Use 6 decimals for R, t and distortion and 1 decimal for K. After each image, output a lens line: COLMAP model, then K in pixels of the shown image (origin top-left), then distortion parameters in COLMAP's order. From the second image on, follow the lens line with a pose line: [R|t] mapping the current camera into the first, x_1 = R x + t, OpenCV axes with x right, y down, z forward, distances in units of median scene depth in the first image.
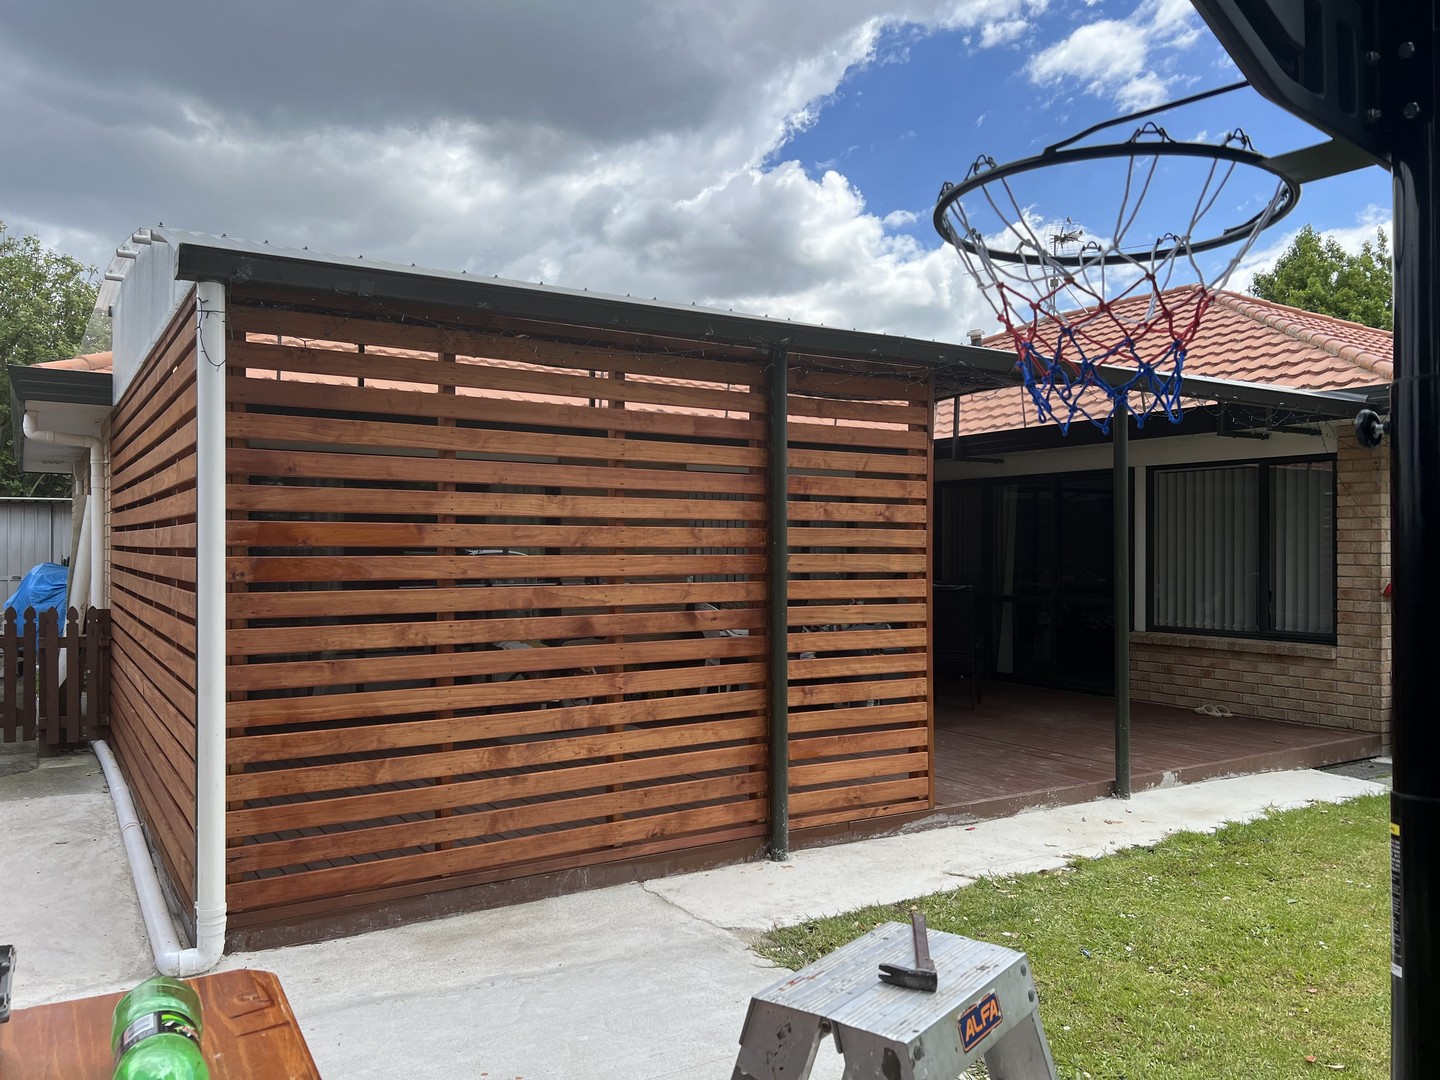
lens RADIAL K [[1071.8, 0, 712.5], [0, 1071.8, 545.2], [0, 0, 1]] dist [0.045556, -0.049266]
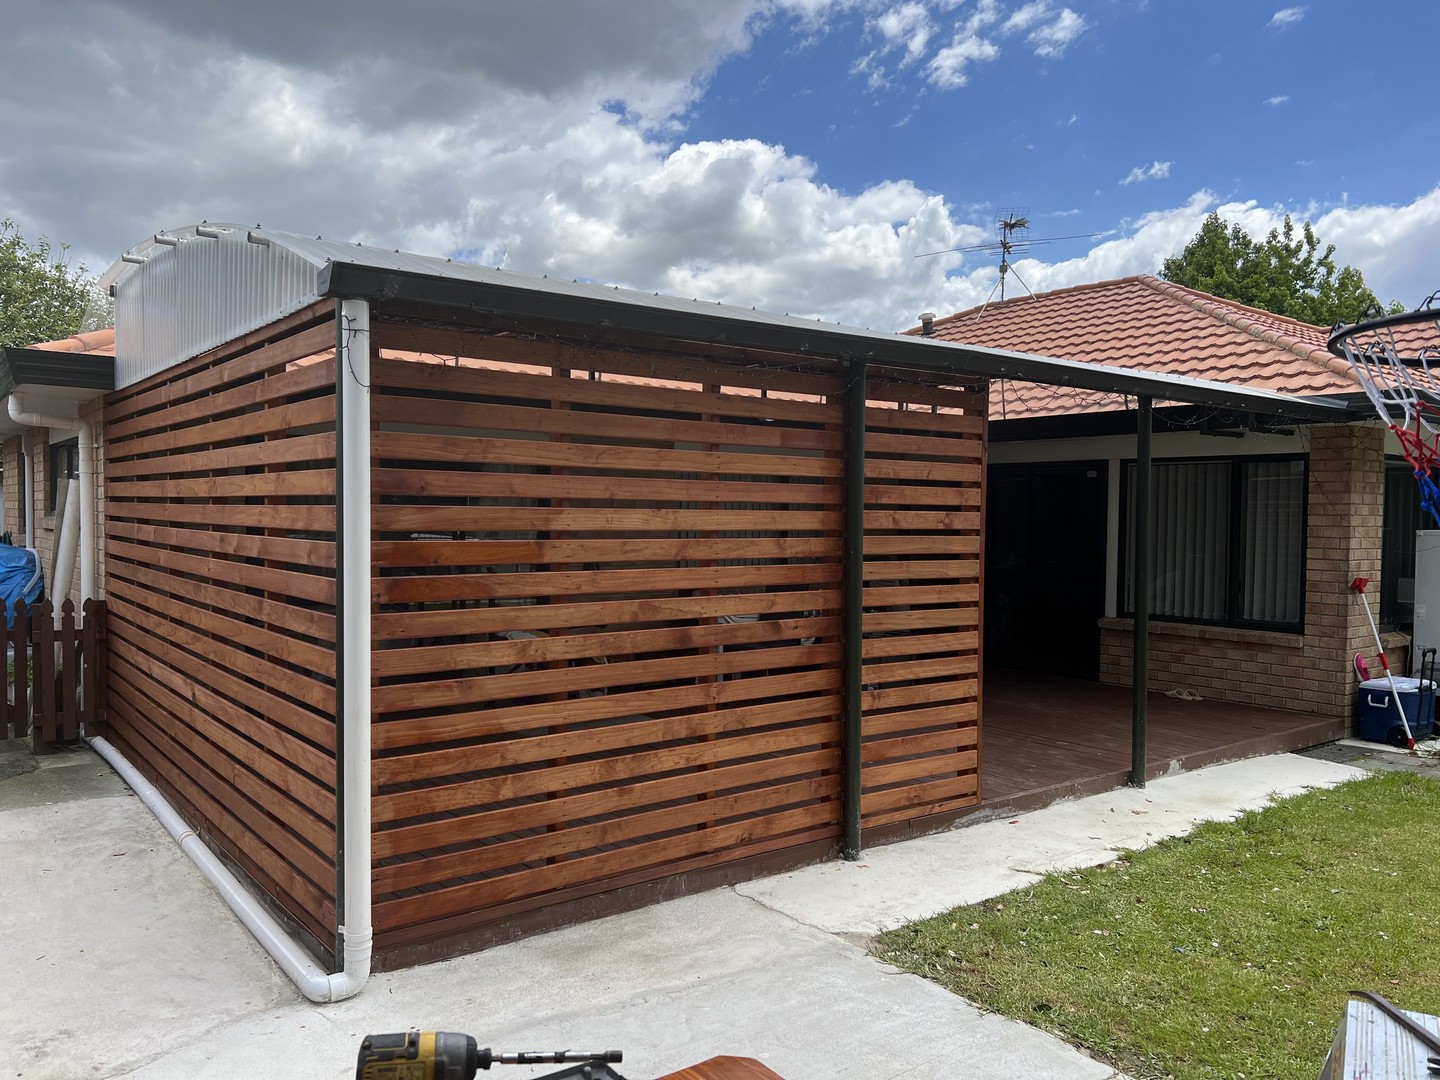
lens RADIAL K [[1071.8, 0, 712.5], [0, 1071.8, 545.2], [0, 0, 1]] dist [0.045556, -0.049266]
pose [[0.995999, 0.006366, 0.089138, -0.172171], [-0.009252, 0.999445, 0.032007, -0.042008], [-0.088885, -0.032703, 0.995505, -0.005957]]
